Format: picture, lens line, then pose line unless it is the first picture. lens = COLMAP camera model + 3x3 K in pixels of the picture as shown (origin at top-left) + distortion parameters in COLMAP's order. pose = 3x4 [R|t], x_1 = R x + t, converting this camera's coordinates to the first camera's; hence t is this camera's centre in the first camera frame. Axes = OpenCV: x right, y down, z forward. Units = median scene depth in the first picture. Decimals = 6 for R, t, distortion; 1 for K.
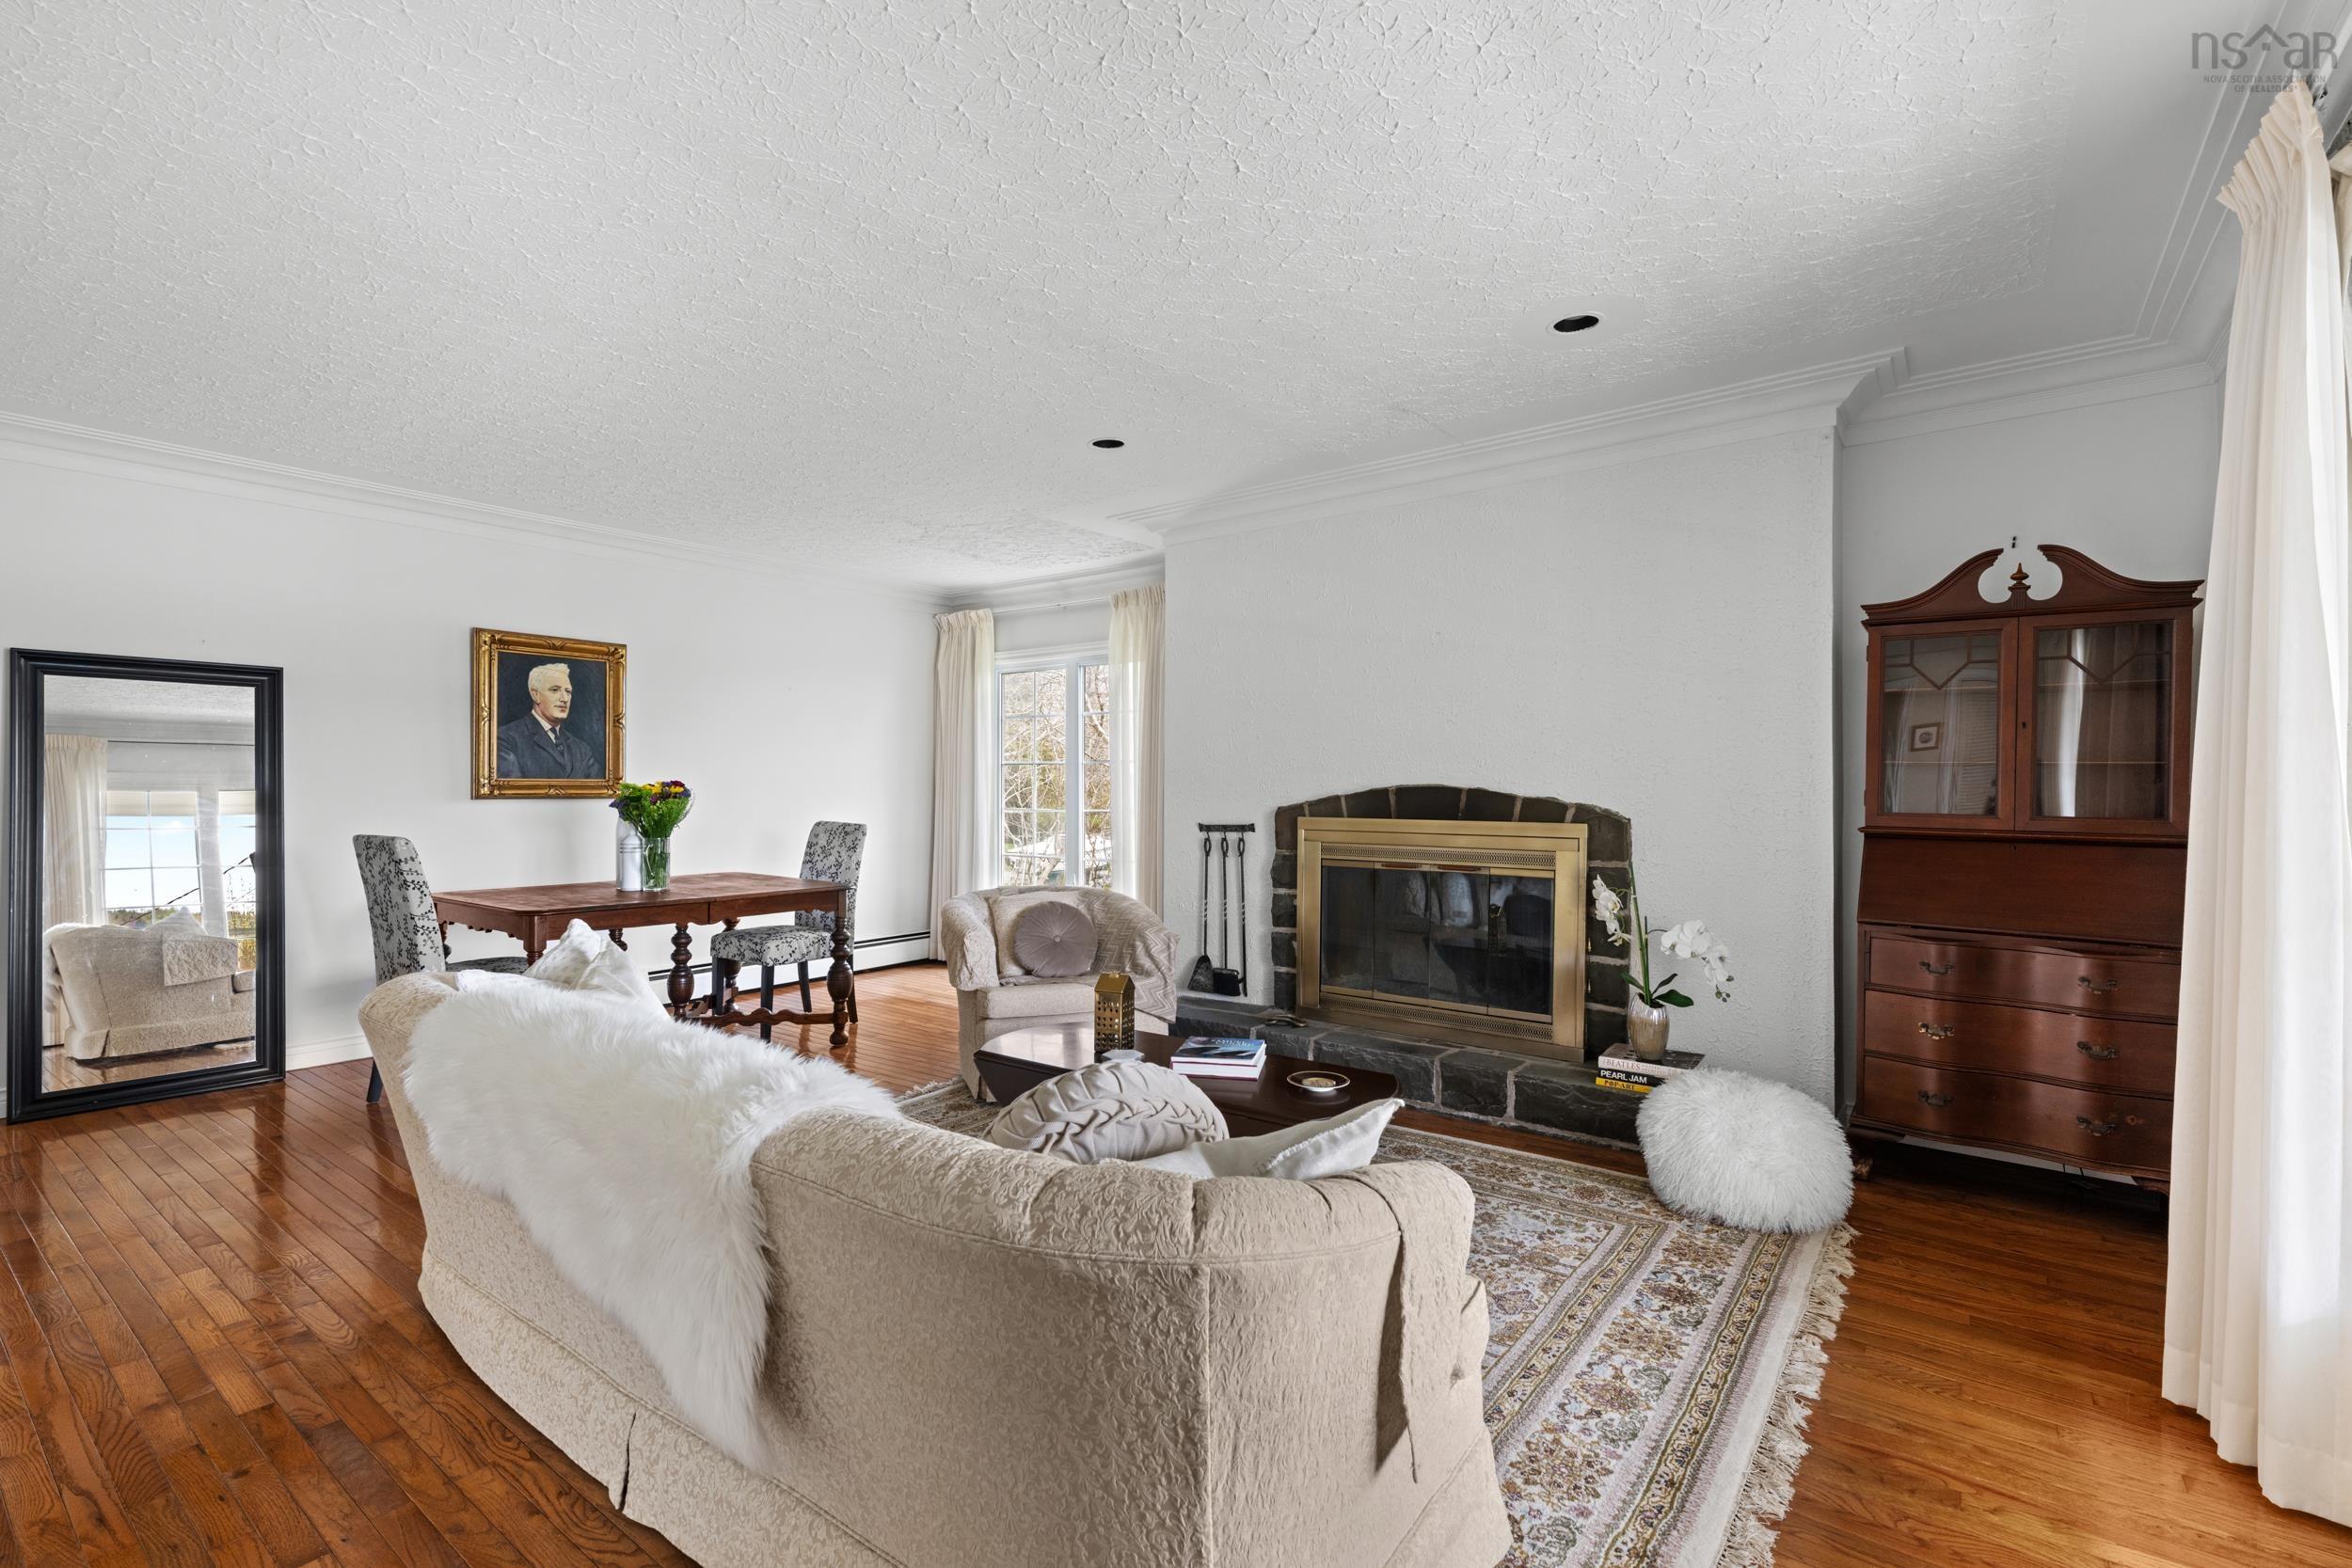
lens RADIAL K [[1057.8, 0, 1183.1], [0, 1057.8, 770.9], [0, 0, 1]] dist [0.000846, 0.000104]
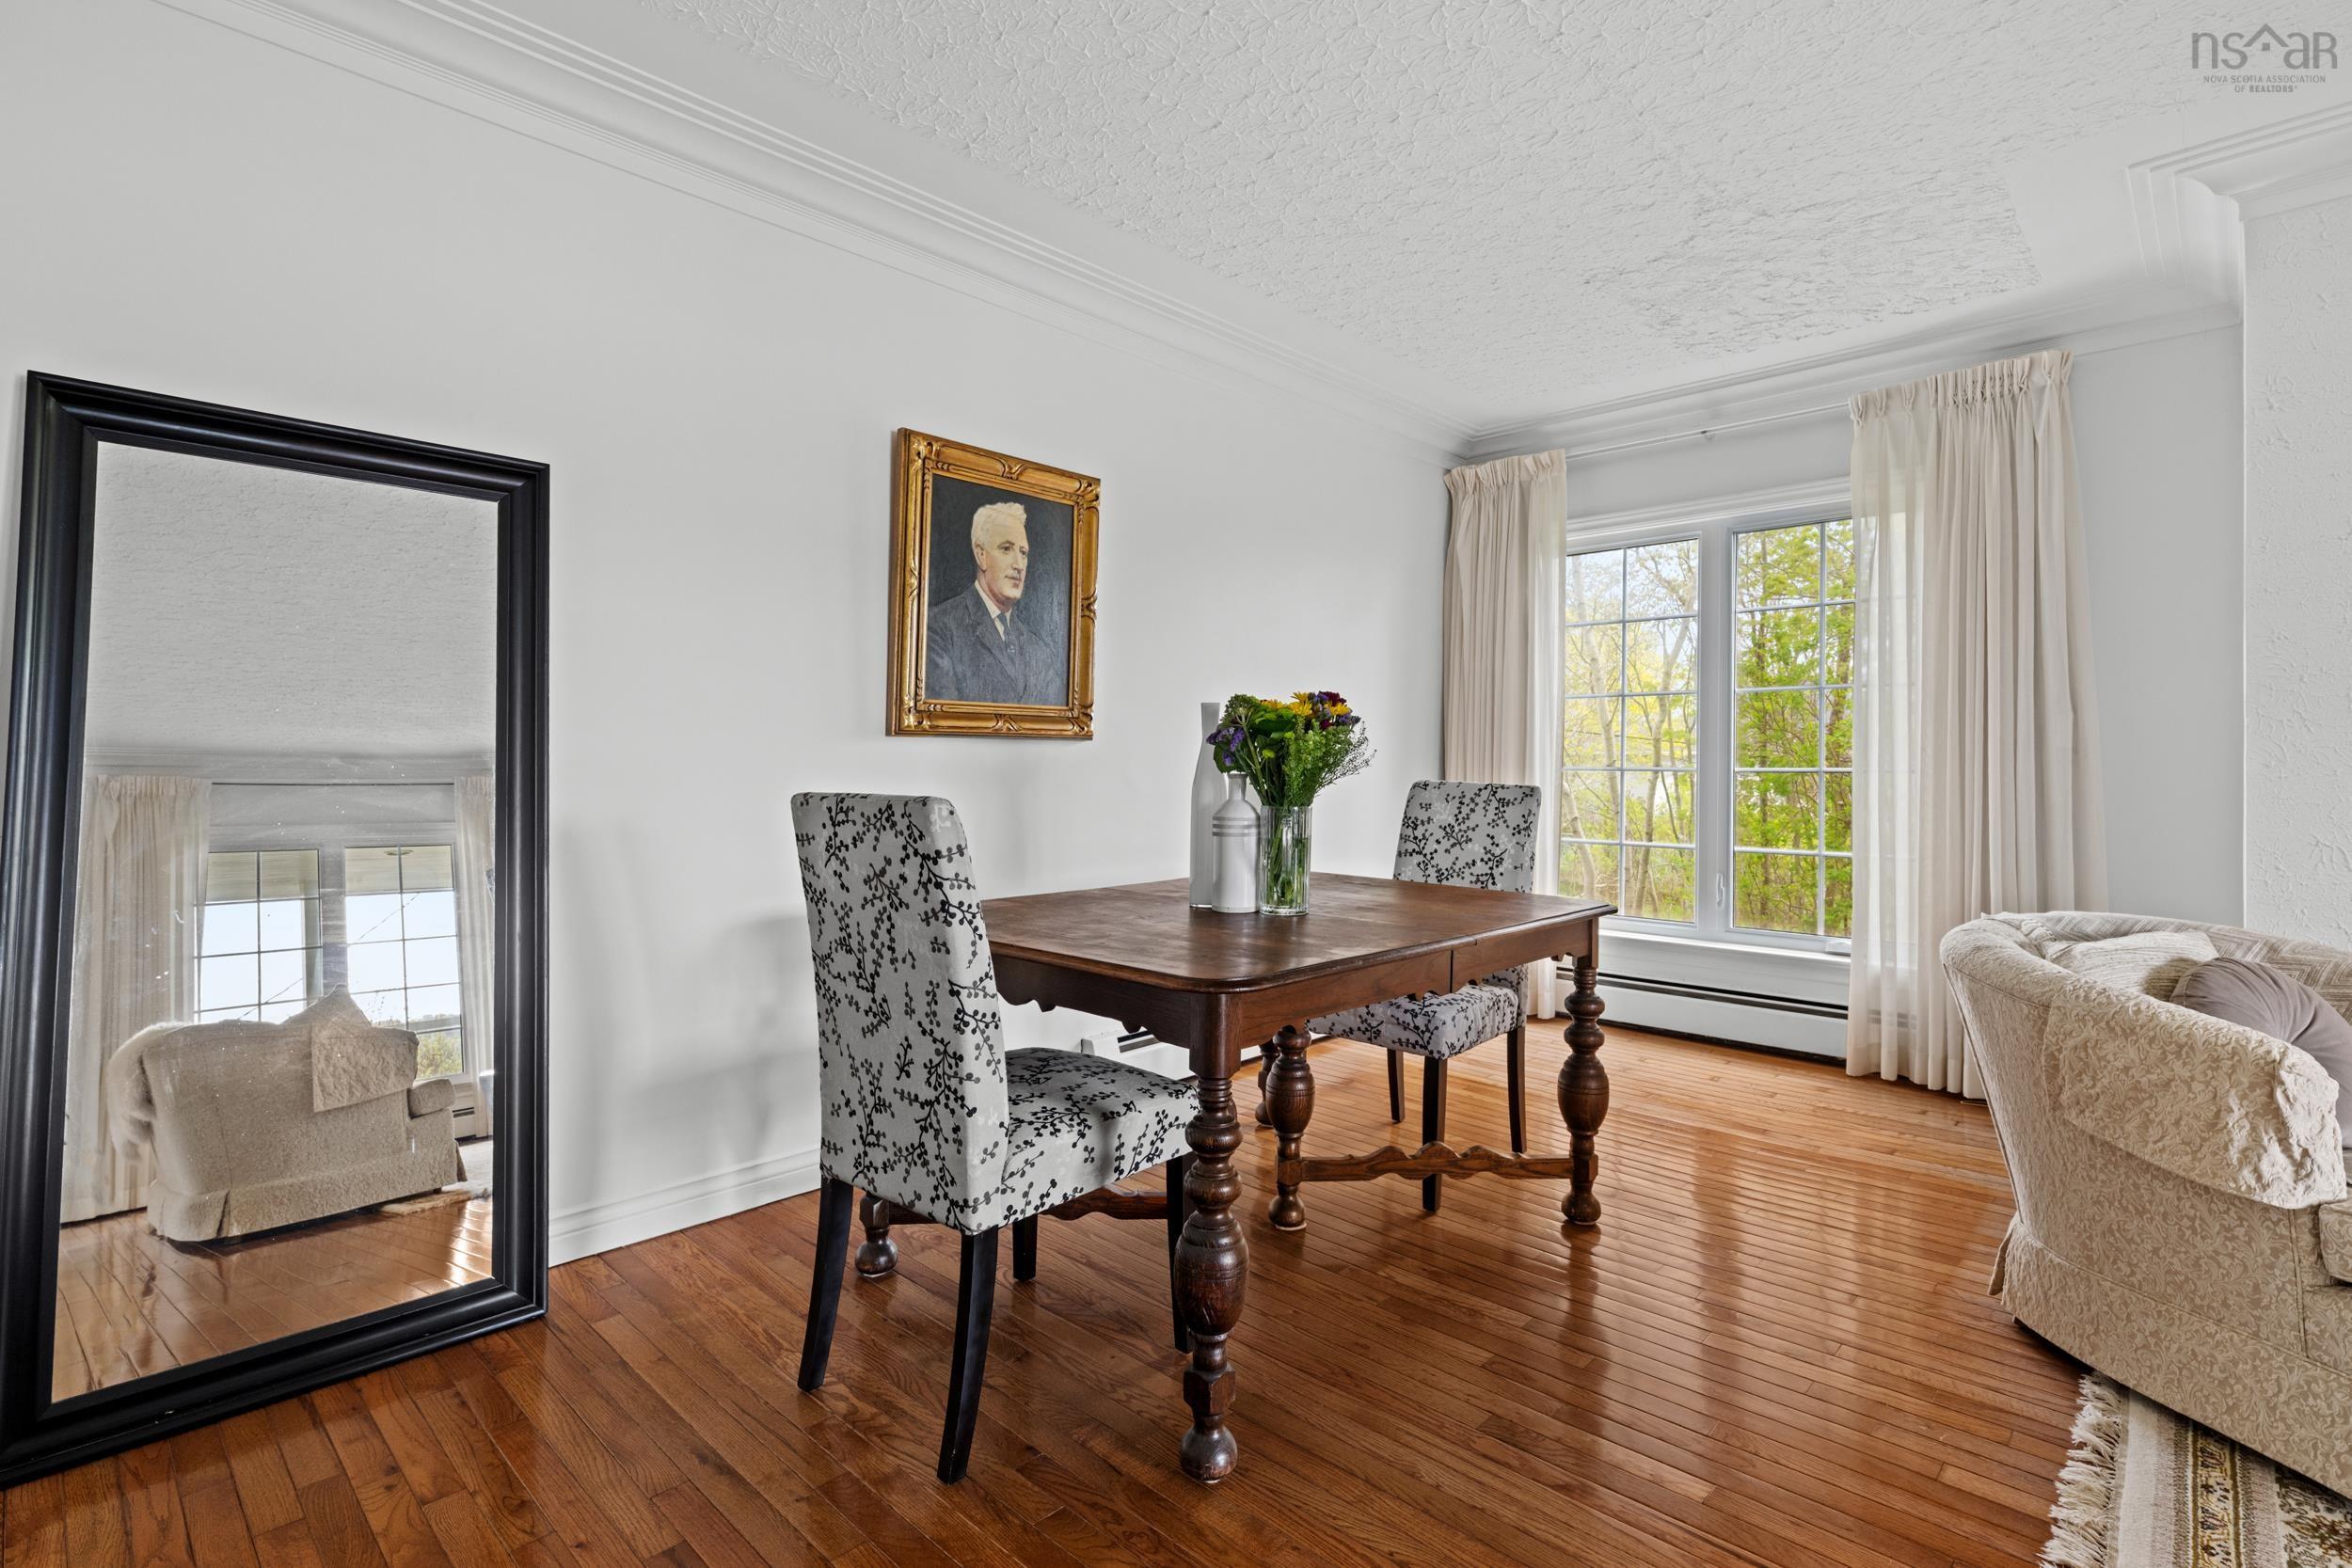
lens RADIAL K [[1078.7, 0, 1180.2], [0, 1078.7, 715.1], [0, 0, 1]] dist [0.128934, 0.000285]
pose [[0.994345, 0.002633, -0.106168, -0.468748], [-0.005326, 0.999671, -0.025093, 0.031233], [0.106067, 0.025516, 0.994032, 0.453806]]
